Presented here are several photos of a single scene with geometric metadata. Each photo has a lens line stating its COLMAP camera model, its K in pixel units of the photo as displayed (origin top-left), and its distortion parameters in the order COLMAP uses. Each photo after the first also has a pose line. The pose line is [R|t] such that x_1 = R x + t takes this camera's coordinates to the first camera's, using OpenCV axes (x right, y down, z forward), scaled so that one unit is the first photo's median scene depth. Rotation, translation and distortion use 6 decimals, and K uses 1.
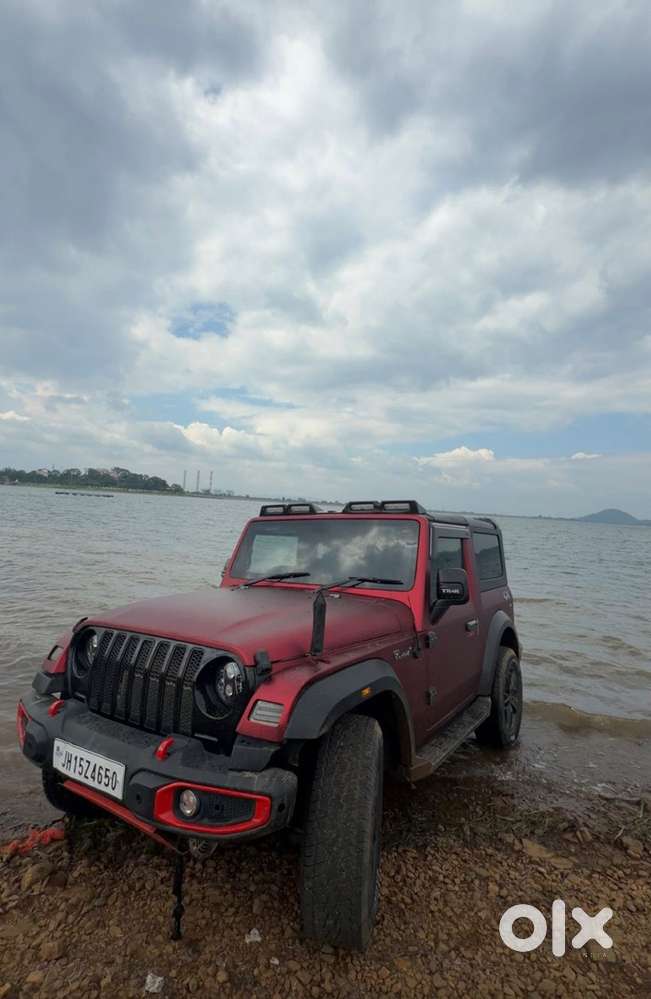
lens RADIAL K [[509.7, 0, 321.3], [0, 509.7, 489.4], [0, 0, 1]] dist [0.021145, 0.000608]
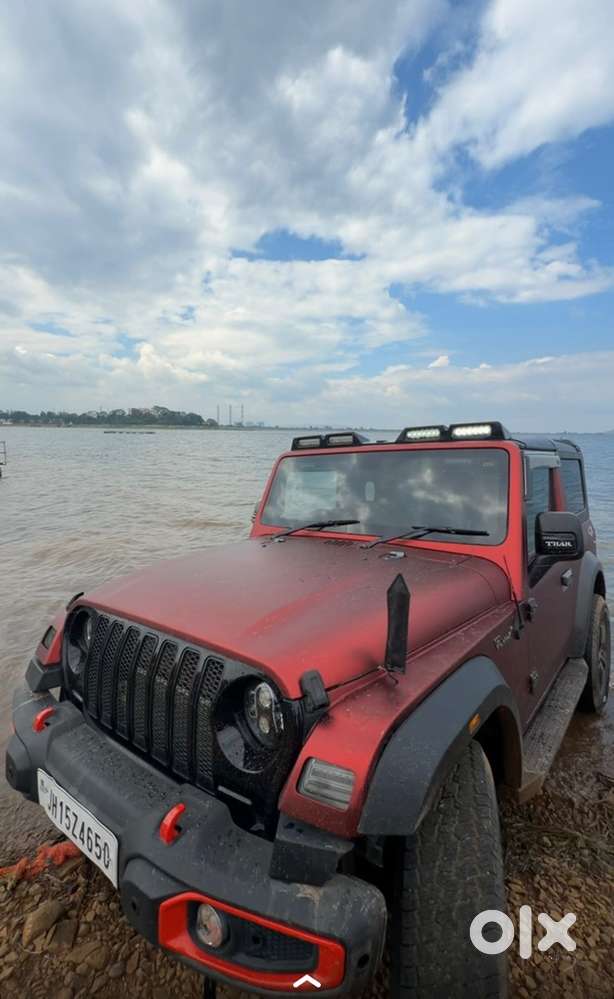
lens RADIAL K [[475.7, 0, 303.7], [0, 475.7, 477.4], [0, 0, 1]] dist [0.004963, 0.000552]
pose [[0.994903, -0.040274, -0.092449, -0.055493], [0.051445, 0.991218, 0.121824, 0.004358], [0.086731, -0.125959, 0.988237, 0.403115]]
